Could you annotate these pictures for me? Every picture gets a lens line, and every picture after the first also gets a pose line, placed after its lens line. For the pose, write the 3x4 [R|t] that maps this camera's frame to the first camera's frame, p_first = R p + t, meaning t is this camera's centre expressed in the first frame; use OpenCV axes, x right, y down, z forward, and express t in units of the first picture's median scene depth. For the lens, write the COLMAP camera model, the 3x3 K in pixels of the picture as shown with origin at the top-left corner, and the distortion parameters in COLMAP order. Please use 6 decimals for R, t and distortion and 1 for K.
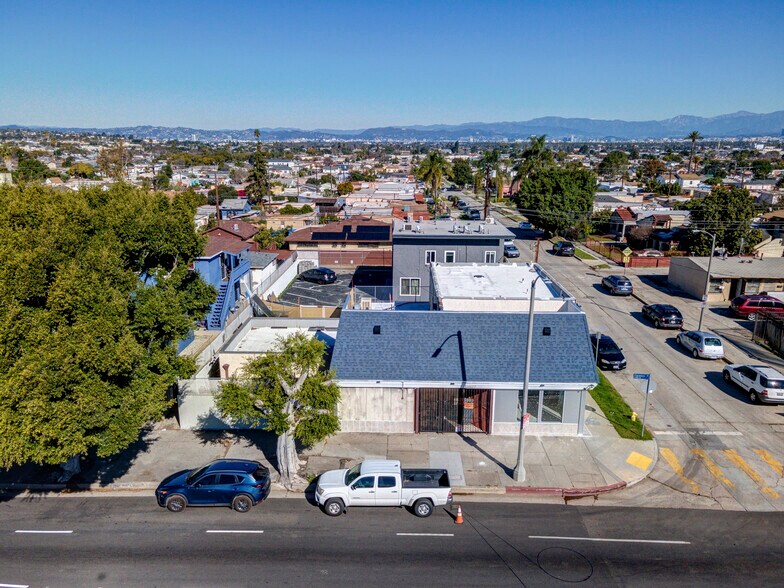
lens RADIAL K [[574.5, 0, 388.5], [0, 574.5, 291.8], [0, 0, 1]] dist [0.020144, 0.040745]
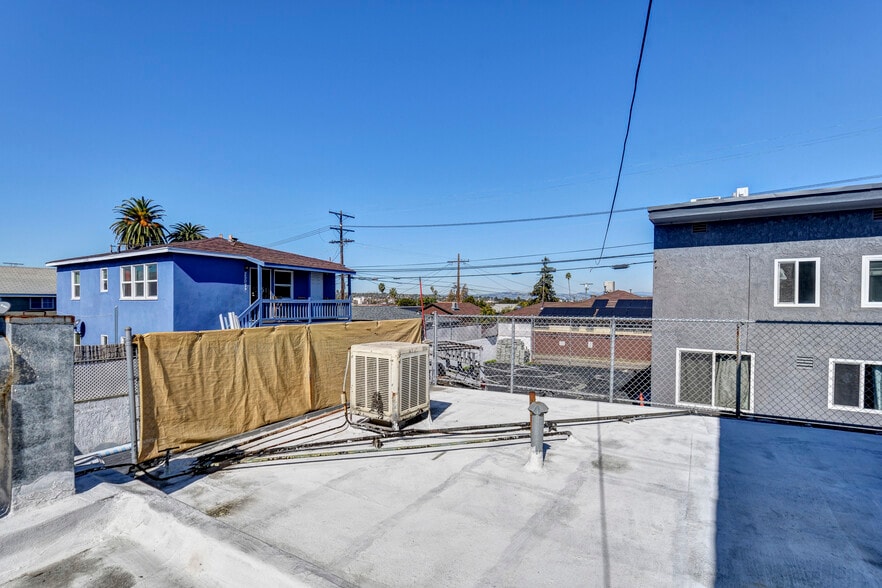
lens RADIAL K [[433.6, 0, 441.0], [0, 433.6, 294.0], [0, 0, 1]] dist [-0.000474, -0.000003]
pose [[0.861949, -0.010447, -0.506888, 0.048402], [-0.125863, 0.964080, -0.233898, 0.036110], [0.491124, 0.265407, 0.829673, 1.233619]]
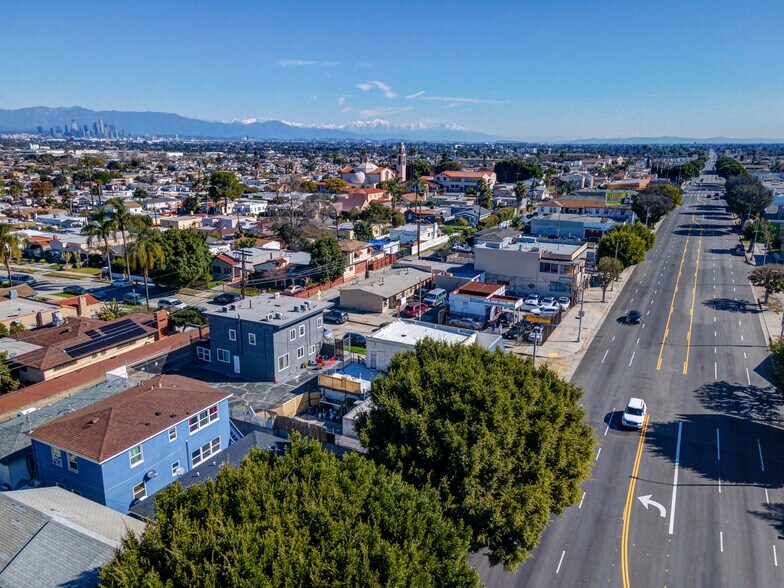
lens RADIAL K [[574.5, 0, 388.5], [0, 574.5, 291.8], [0, 0, 1]] dist [0.020144, 0.040745]
pose [[0.450562, -0.227845, 0.863180, -1.561508], [0.222091, 0.965093, 0.138818, -0.483705], [-0.864679, 0.129158, 0.485437, 0.301418]]
